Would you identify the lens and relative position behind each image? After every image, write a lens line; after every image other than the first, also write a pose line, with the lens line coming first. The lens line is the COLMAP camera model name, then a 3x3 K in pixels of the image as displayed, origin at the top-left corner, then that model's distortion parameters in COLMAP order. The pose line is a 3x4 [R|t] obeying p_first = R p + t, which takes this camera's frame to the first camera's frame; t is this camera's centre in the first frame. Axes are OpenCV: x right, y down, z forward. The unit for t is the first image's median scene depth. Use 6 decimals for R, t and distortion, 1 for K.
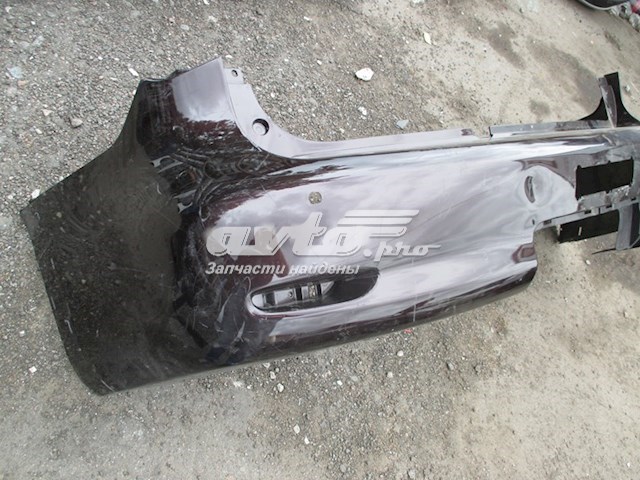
lens RADIAL K [[534.8, 0, 319.3], [0, 534.8, 240.4], [0, 0, 1]] dist [-0.017861, 0.004939]
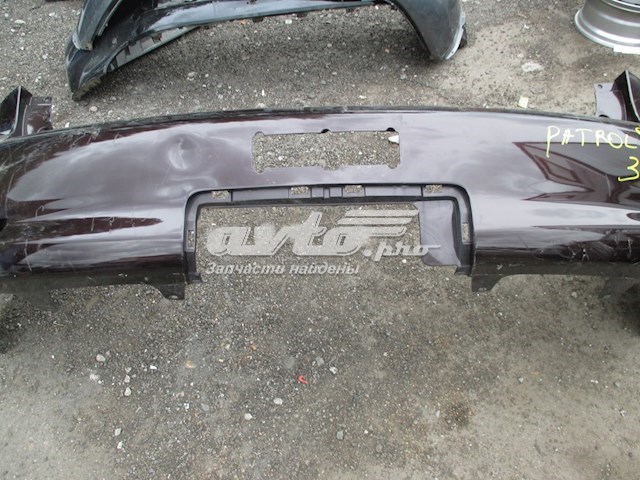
lens RADIAL K [[534.8, 0, 318.5], [0, 534.8, 240.9], [0, 0, 1]] dist [-0.017861, 0.004939]
pose [[0.793136, -0.013367, -0.608897, 0.695693], [-0.150490, 0.964457, -0.217198, 0.128865], [0.590159, 0.263900, 0.762935, 0.275085]]
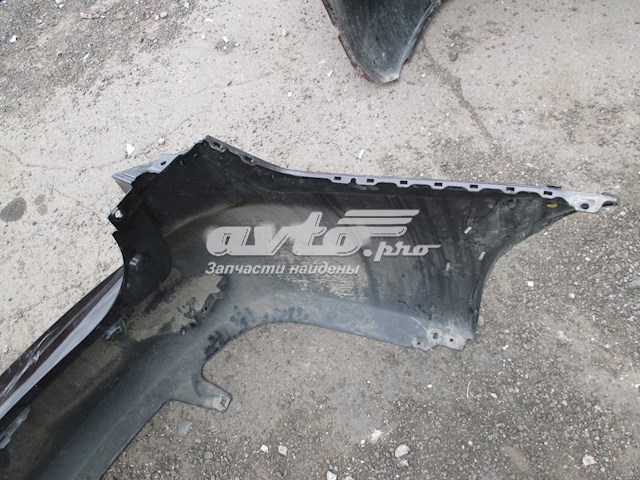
lens RADIAL K [[534.8, 0, 321.7], [0, 534.8, 238.8], [0, 0, 1]] dist [-0.017861, 0.004939]
pose [[-0.791545, 0.269668, -0.548394, 0.204499], [-0.595643, -0.139821, 0.790986, -0.205255], [0.136627, 0.952748, 0.271301, 0.387252]]
